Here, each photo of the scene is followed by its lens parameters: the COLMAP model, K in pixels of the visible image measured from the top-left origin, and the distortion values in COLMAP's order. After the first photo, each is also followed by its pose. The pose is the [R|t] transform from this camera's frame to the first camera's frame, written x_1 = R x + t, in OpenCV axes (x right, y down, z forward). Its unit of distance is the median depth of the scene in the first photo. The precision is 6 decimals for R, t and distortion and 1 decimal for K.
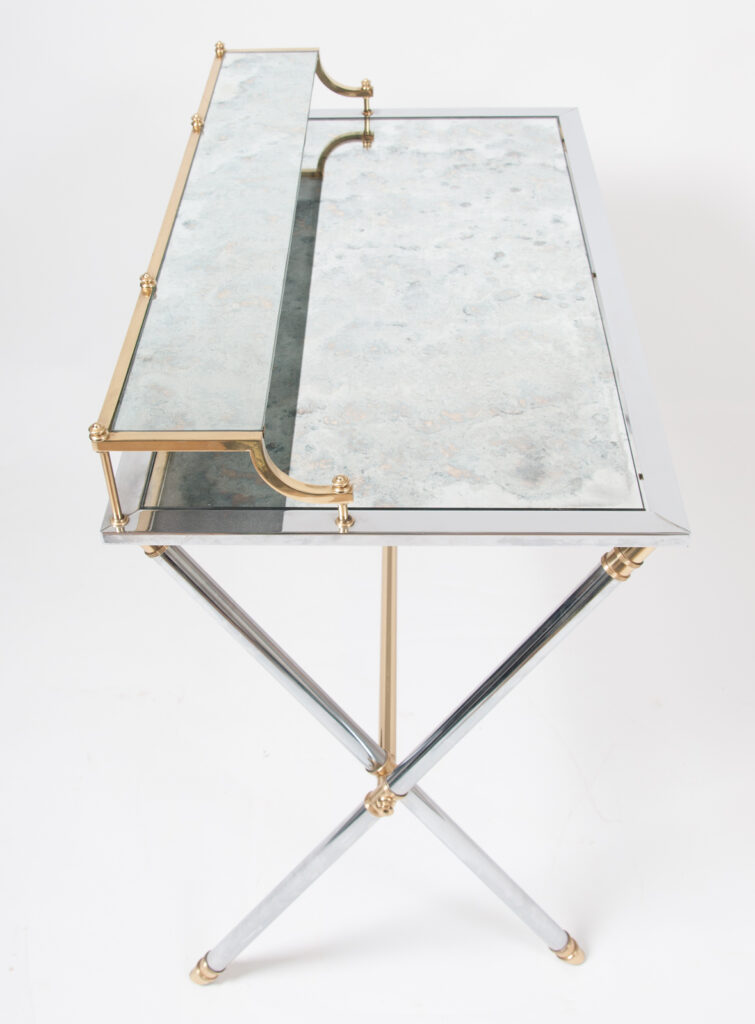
lens RADIAL K [[1345.3, 0, 377.5], [0, 1345.3, 512.0], [0, 0, 1]] dist [-0.013483, -0.011371]
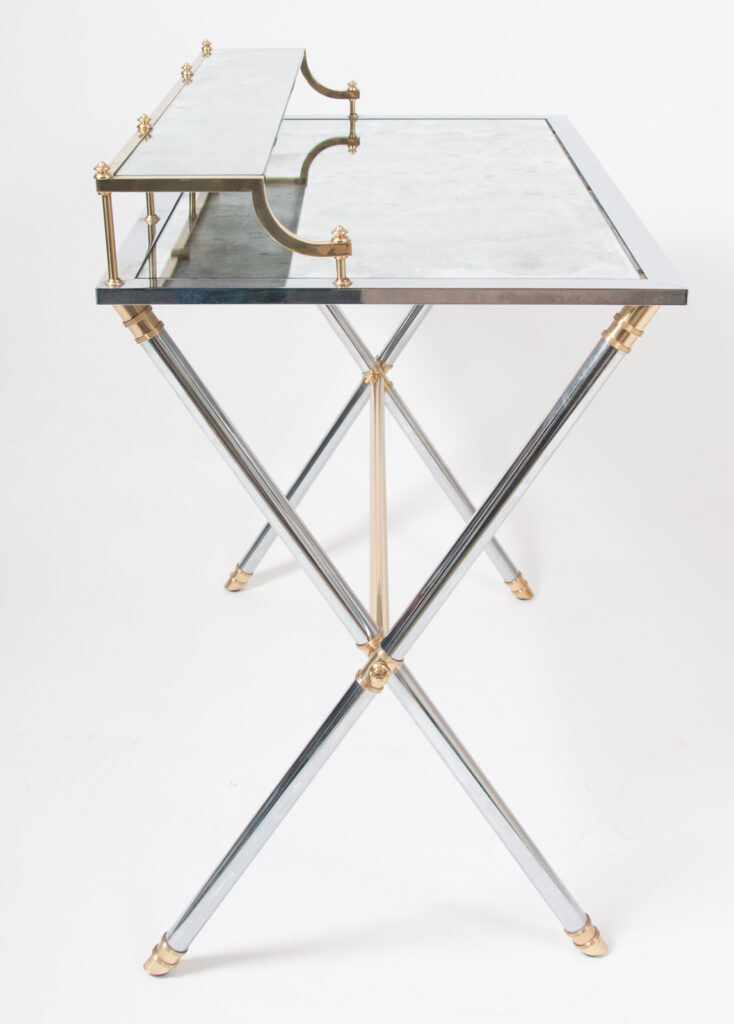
lens RADIAL K [[1656.4, 0, 367.0], [0, 1656.4, 512.0], [0, 0, 1]] dist [-0.130432, 0.006267]
pose [[0.999856, 0.005451, 0.016101, -0.019947], [-0.000714, 0.959816, -0.280630, 0.417946], [-0.016983, 0.280578, 0.959681, -0.097903]]
